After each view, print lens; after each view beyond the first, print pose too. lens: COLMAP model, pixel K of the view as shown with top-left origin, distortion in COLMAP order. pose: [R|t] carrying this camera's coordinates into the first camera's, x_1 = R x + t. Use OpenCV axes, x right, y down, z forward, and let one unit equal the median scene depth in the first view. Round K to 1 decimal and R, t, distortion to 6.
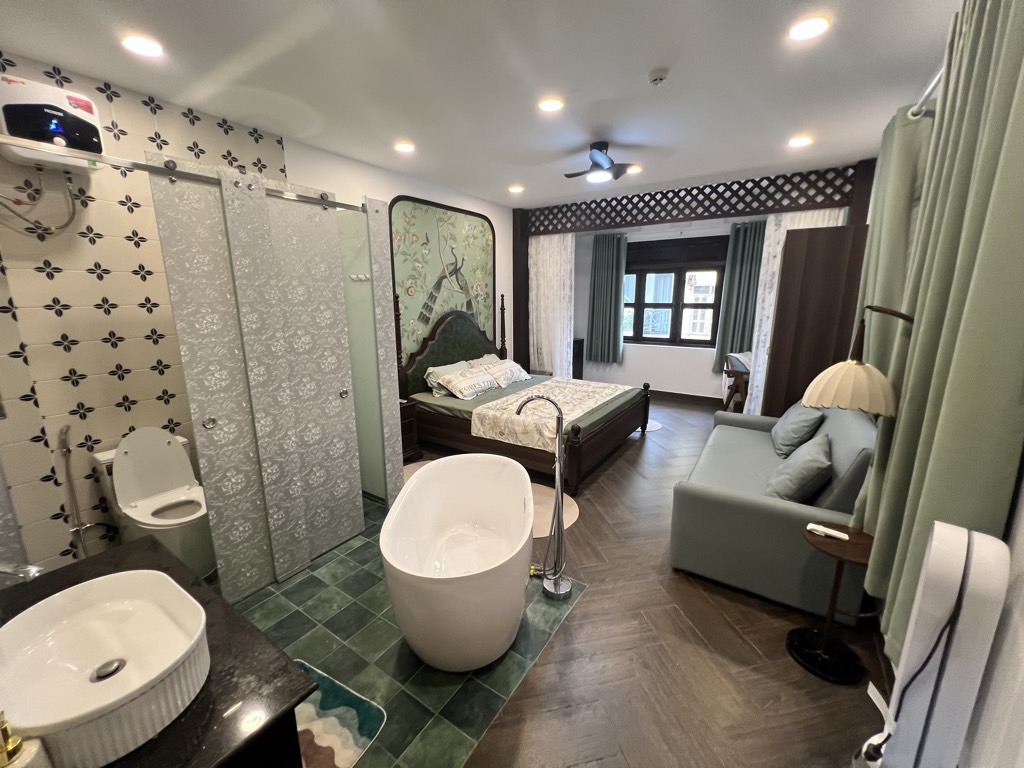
lens RADIAL K [[412.9, 0, 512.4], [0, 412.9, 380.5], [0, 0, 1]] dist [-0.001553, -0.000105]
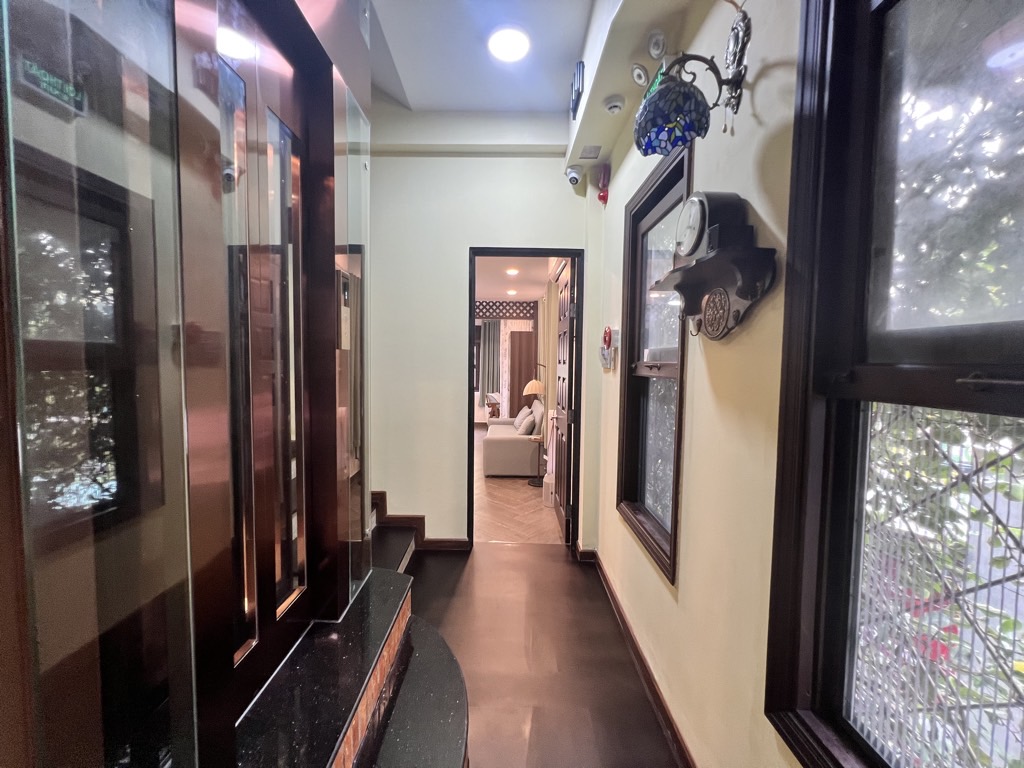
lens RADIAL K [[412.9, 0, 512.5], [0, 412.9, 383.5], [0, 0, 1]] dist [-0.001553, -0.000105]
pose [[0.832078, -0.020380, 0.554284, -0.736498], [0.100557, 0.988308, -0.114614, 0.221636], [-0.545467, 0.151105, 0.824398, -1.037151]]
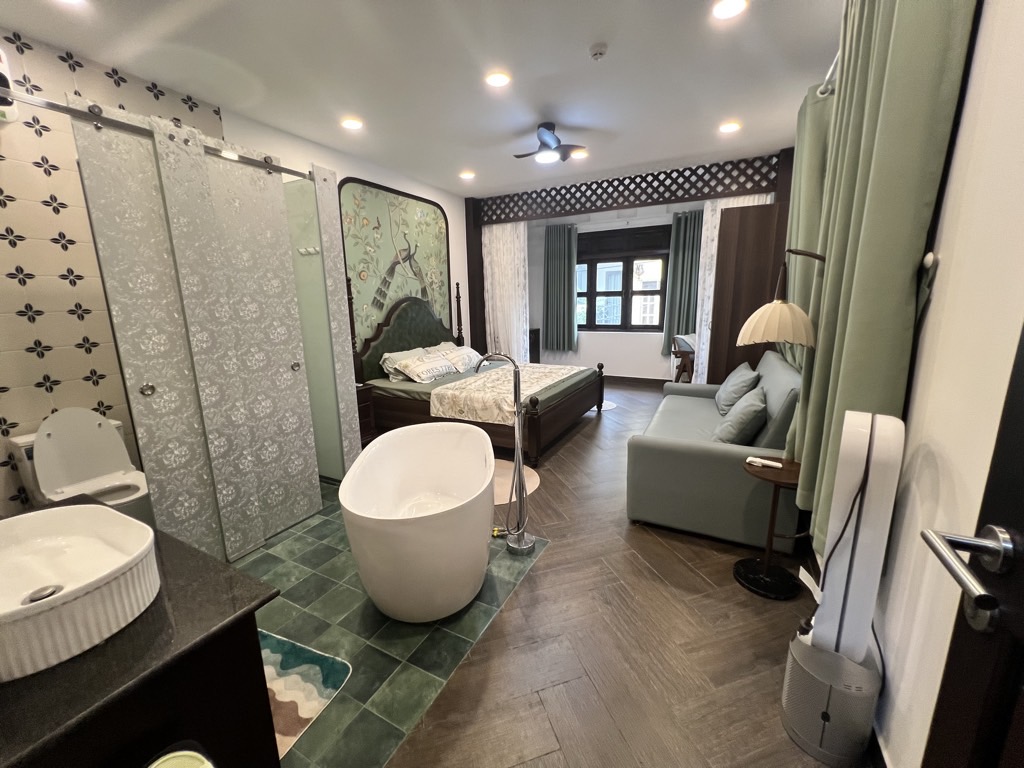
lens RADIAL K [[412.9, 0, 512.9], [0, 412.9, 381.5], [0, 0, 1]] dist [-0.001553, -0.000105]
pose [[0.994323, -0.035078, 0.100451, 0.001042], [0.036156, 0.999306, -0.008936, 0.100497], [-0.100068, 0.012517, 0.994902, -0.016422]]
